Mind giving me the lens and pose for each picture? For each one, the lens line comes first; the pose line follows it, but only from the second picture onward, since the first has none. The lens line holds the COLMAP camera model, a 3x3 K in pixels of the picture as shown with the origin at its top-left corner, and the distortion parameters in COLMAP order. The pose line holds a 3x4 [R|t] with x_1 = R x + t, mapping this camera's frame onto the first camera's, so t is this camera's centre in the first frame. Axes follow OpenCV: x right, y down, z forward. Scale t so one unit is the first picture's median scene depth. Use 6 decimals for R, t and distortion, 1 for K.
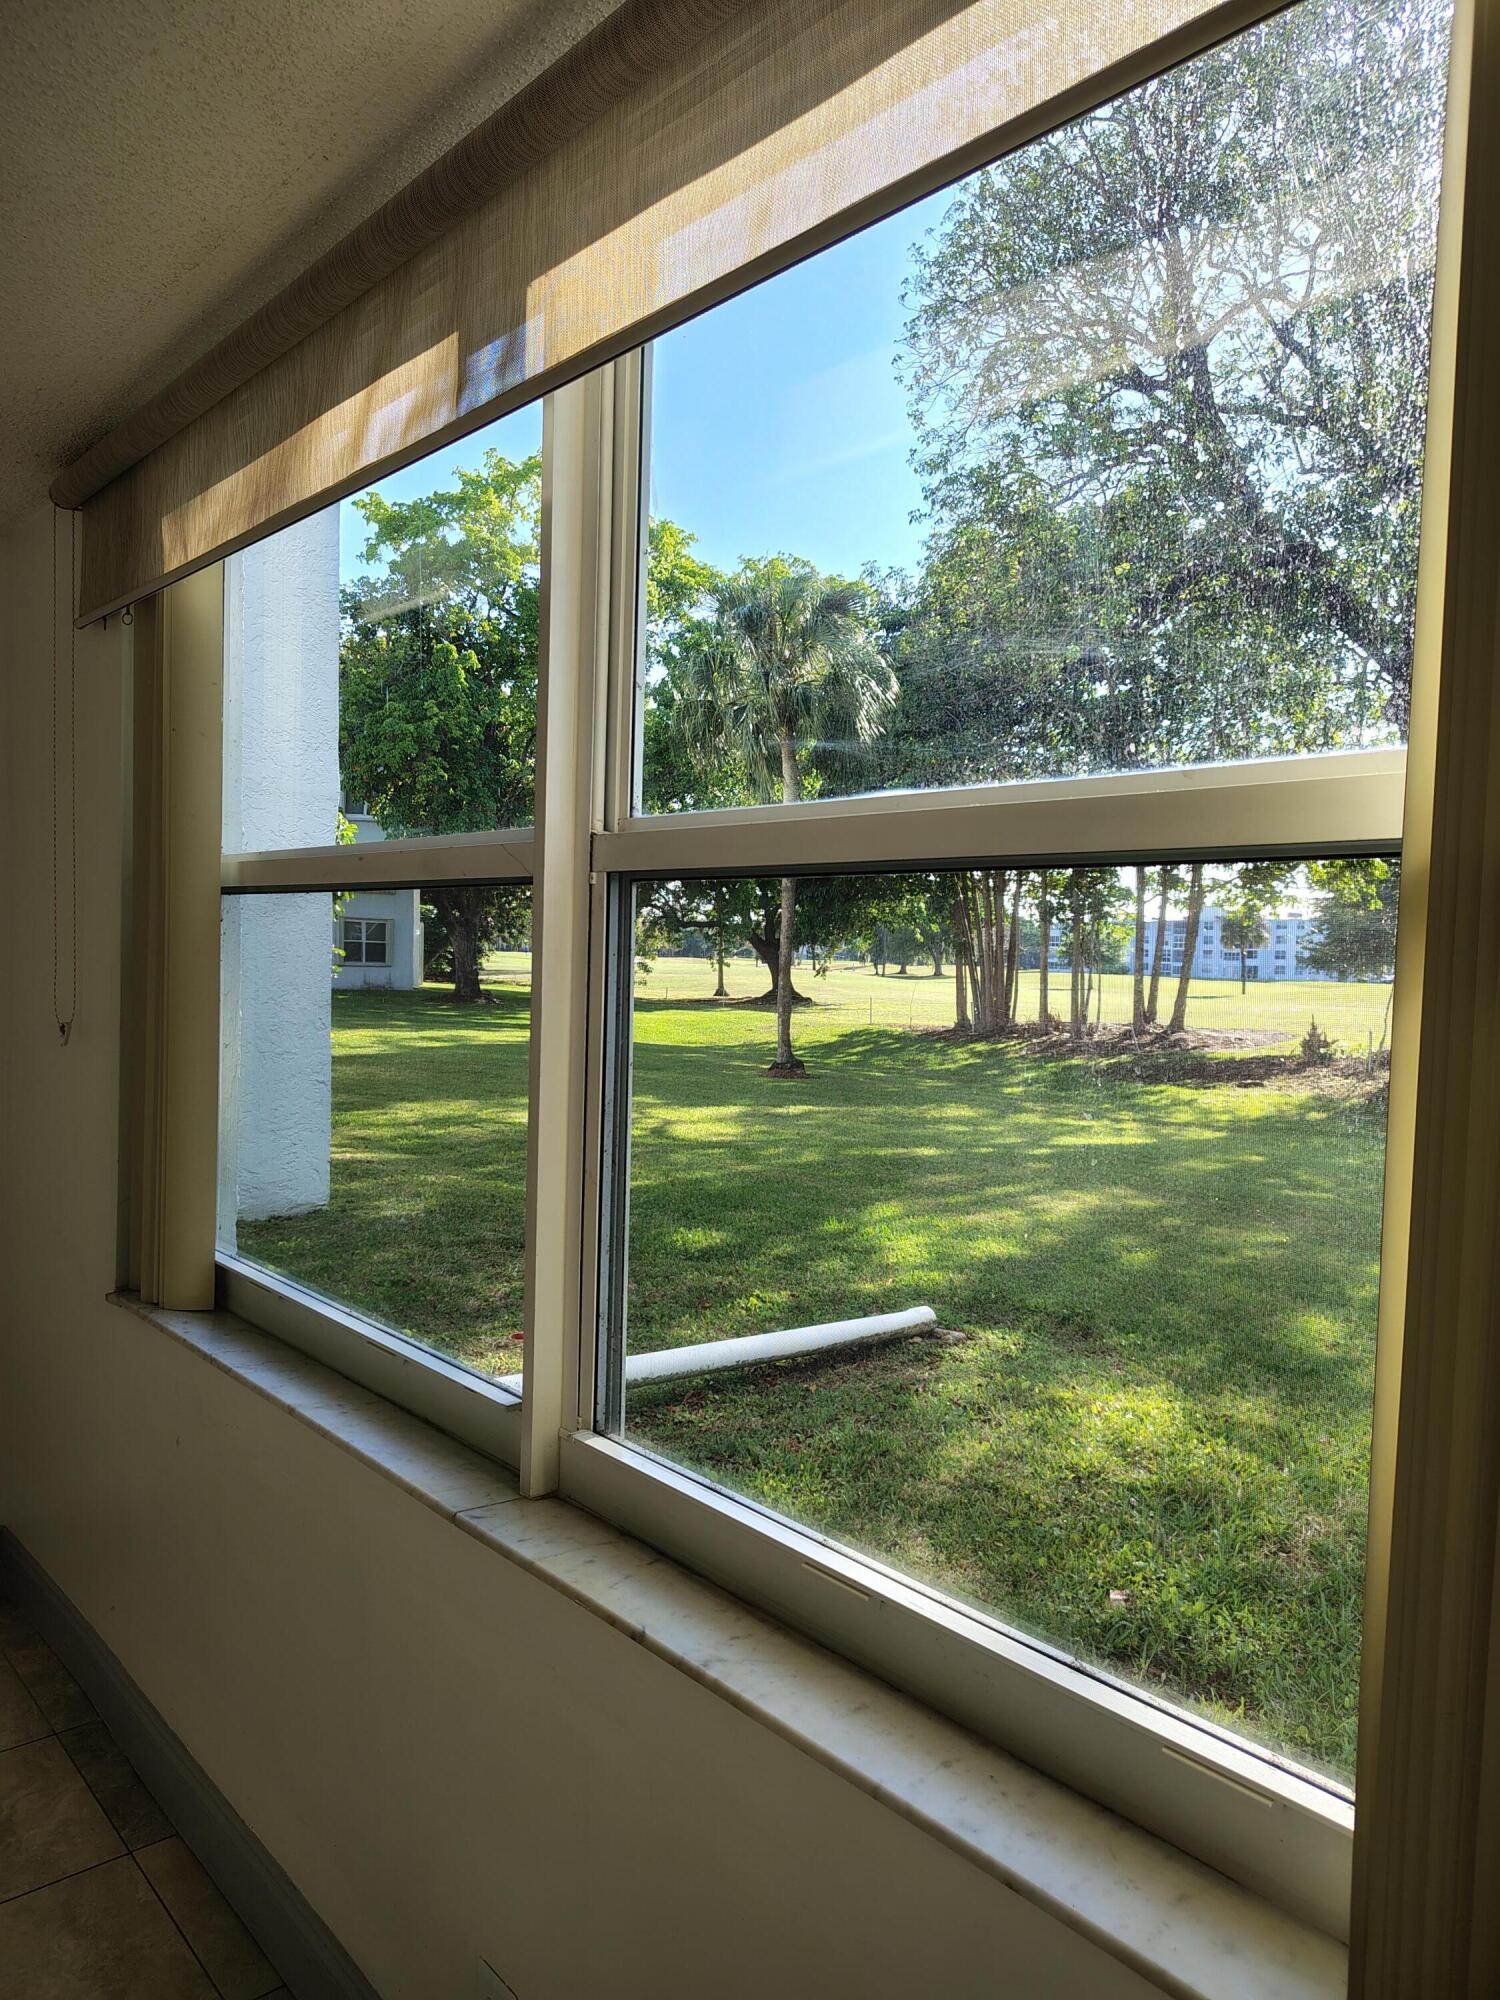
lens RADIAL K [[1377.8, 0, 752.9], [0, 1377.8, 1009.5], [0, 0, 1]] dist [0.030539, -0.039114]
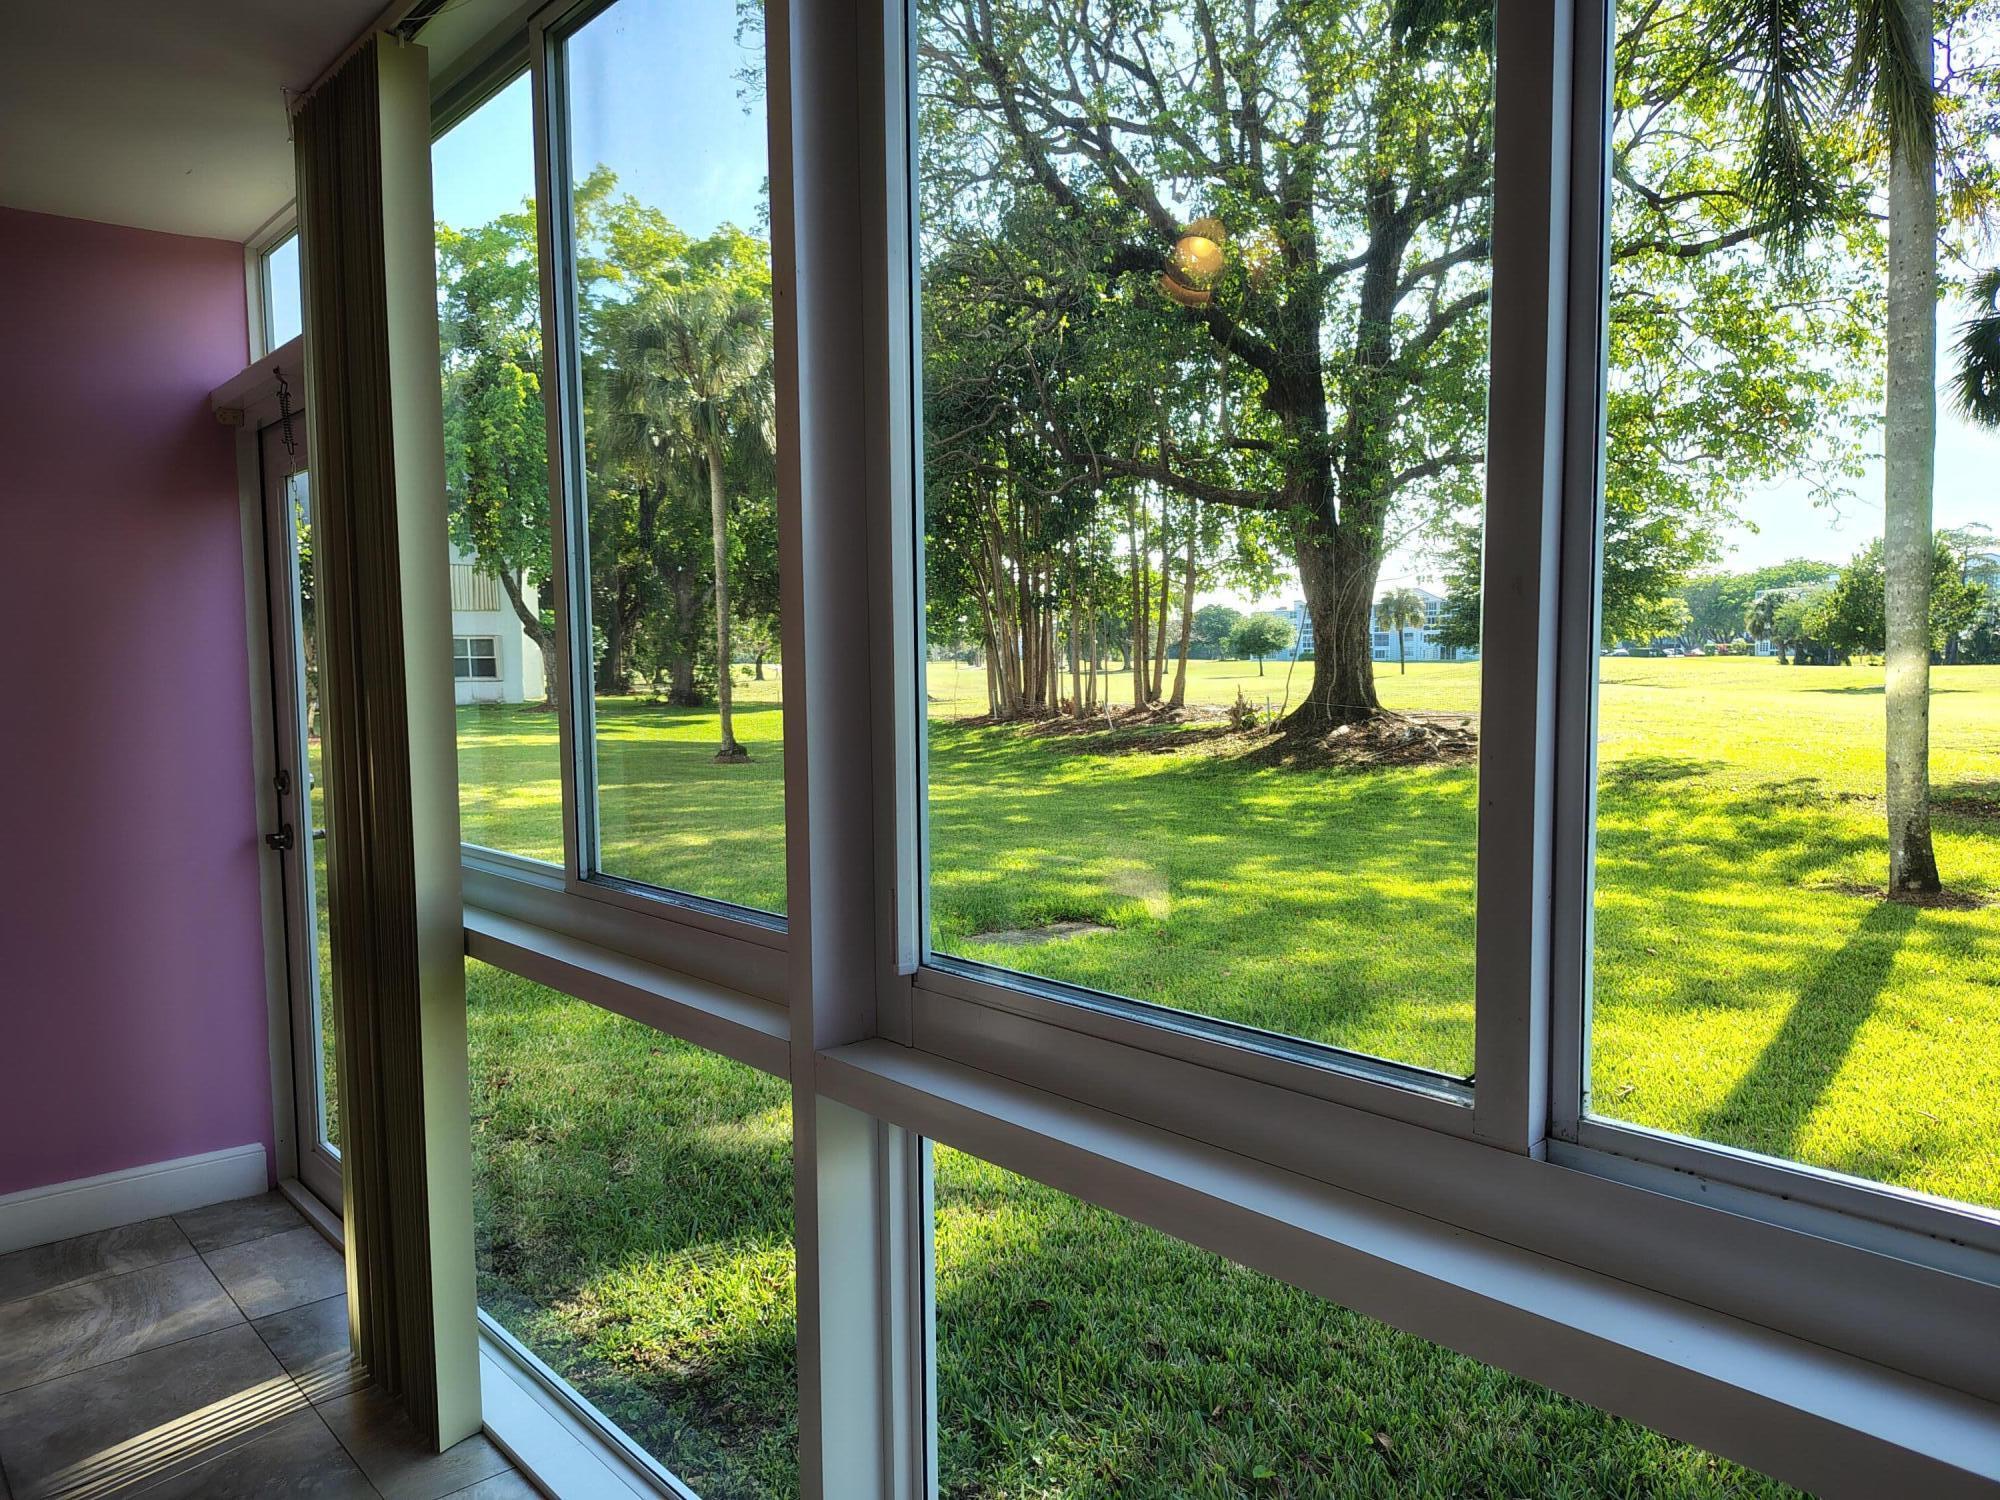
lens RADIAL K [[1377.8, 0, 994.9], [0, 1377.8, 750.9], [0, 0, 1]] dist [0.030539, -0.039114]
pose [[0.999009, -0.043297, 0.010317, 0.135522], [0.042992, 0.998679, 0.028124, 0.011338], [-0.011521, -0.027653, 0.999551, -0.050305]]
